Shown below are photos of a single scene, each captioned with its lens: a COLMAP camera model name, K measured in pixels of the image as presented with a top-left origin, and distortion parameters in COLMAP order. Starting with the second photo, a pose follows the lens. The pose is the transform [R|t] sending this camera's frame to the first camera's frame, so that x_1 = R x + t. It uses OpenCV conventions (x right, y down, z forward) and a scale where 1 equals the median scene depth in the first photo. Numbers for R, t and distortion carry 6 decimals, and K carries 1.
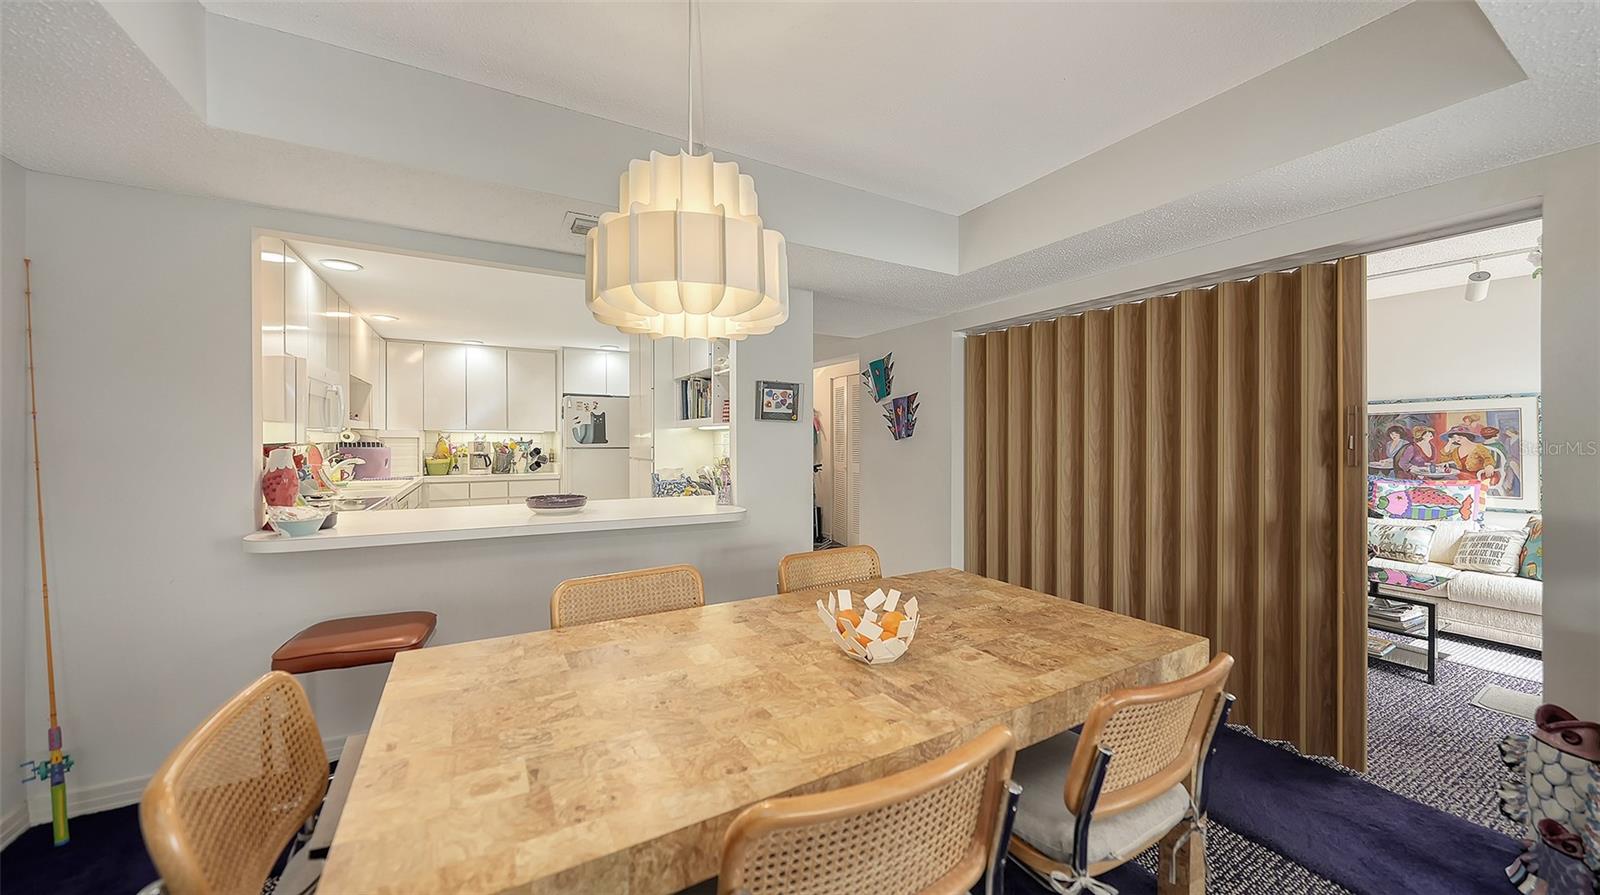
lens RADIAL K [[555.4, 0, 781.6], [0, 555.4, 414.3], [0, 0, 1]] dist [0.001872, 0.000007]
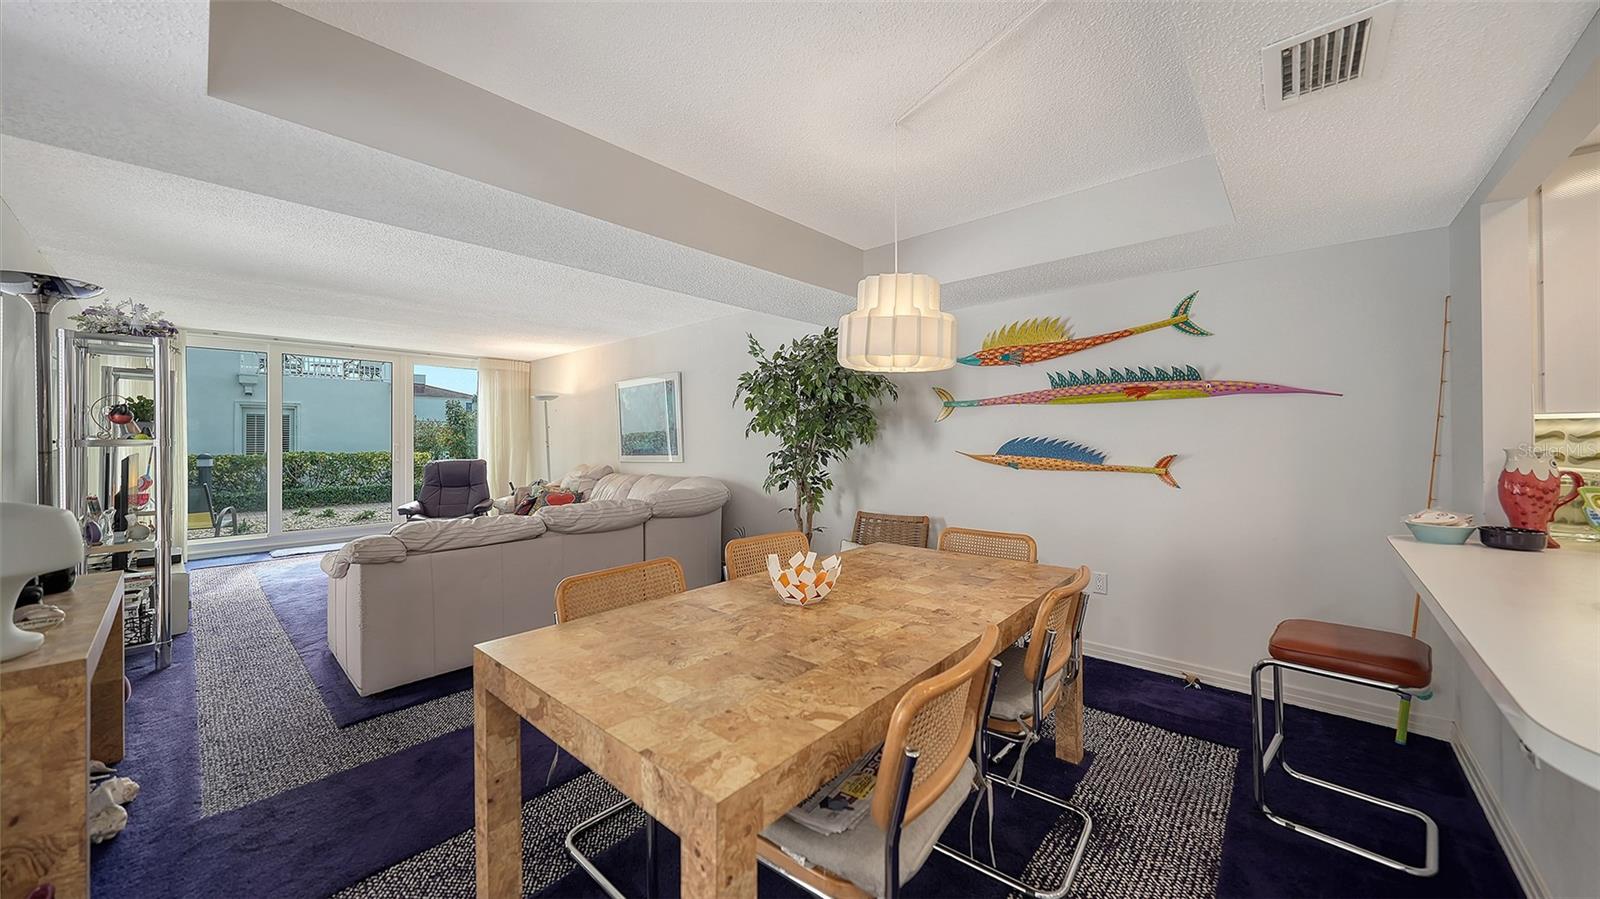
lens RADIAL K [[555.4, 0, 785.1], [0, 555.4, 429.5], [0, 0, 1]] dist [0.001872, 0.000007]
pose [[-0.947171, -0.007954, -0.320631, 0.411314], [0.012307, 0.998055, -0.061114, 0.075484], [0.320494, -0.061832, -0.945230, 1.483894]]
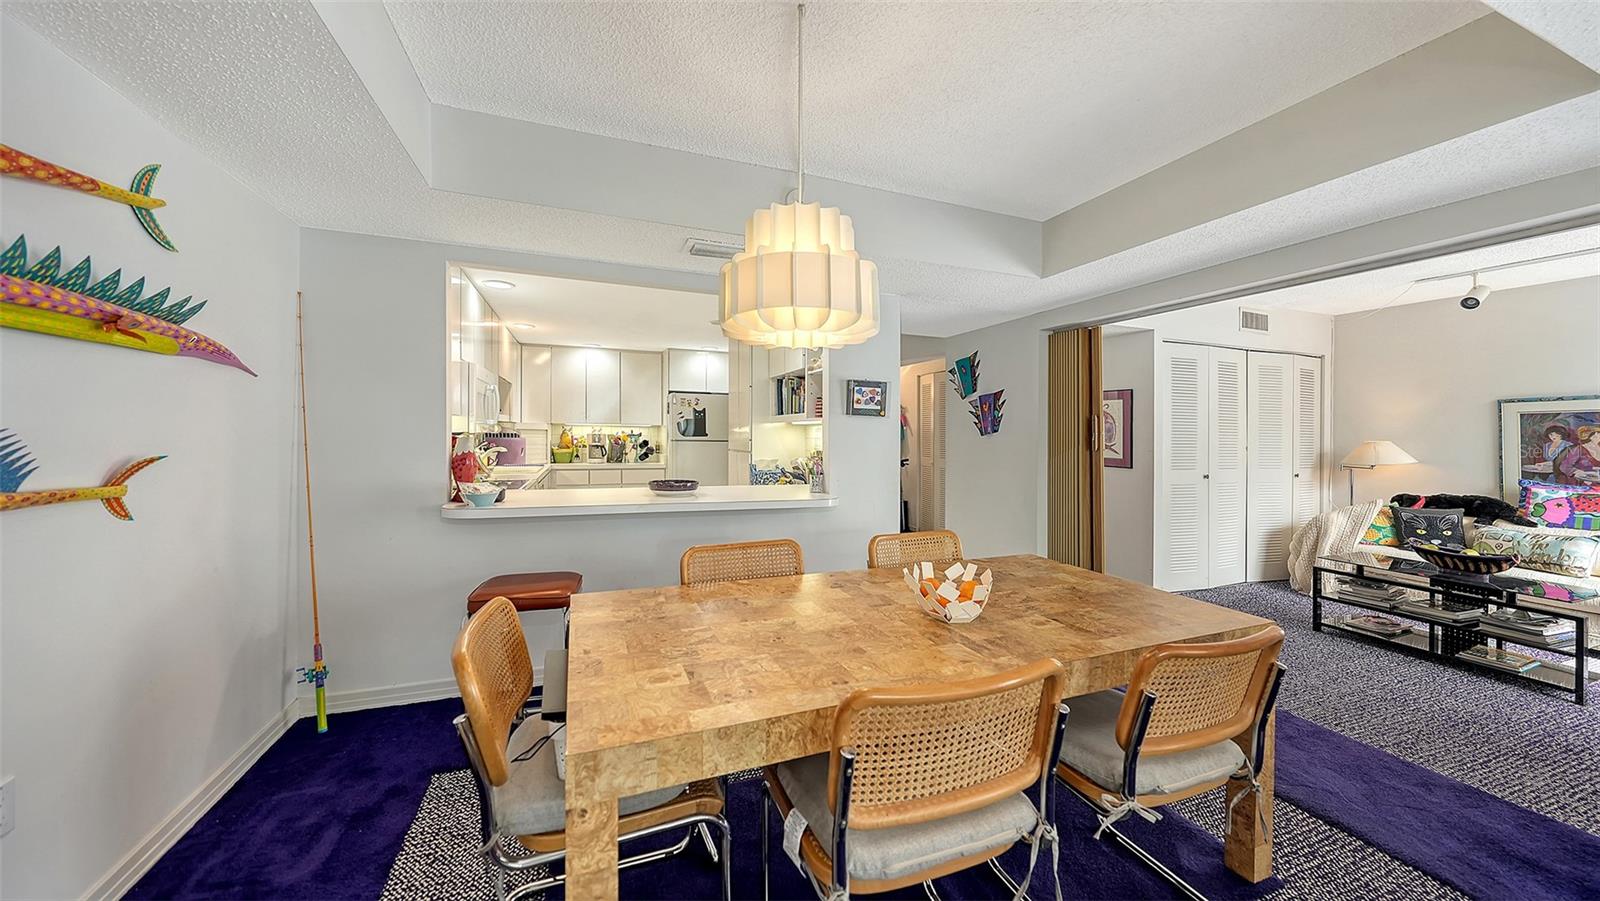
lens RADIAL K [[553.1, 0, 790.2], [0, 553.1, 409.3], [0, 0, 1]] dist [-0.000900, 0.000060]
pose [[0.990315, 0.003322, -0.138796, -0.008165], [-0.003565, 0.999993, -0.001508, 0.000172], [0.138790, 0.001988, 0.990320, -0.131233]]
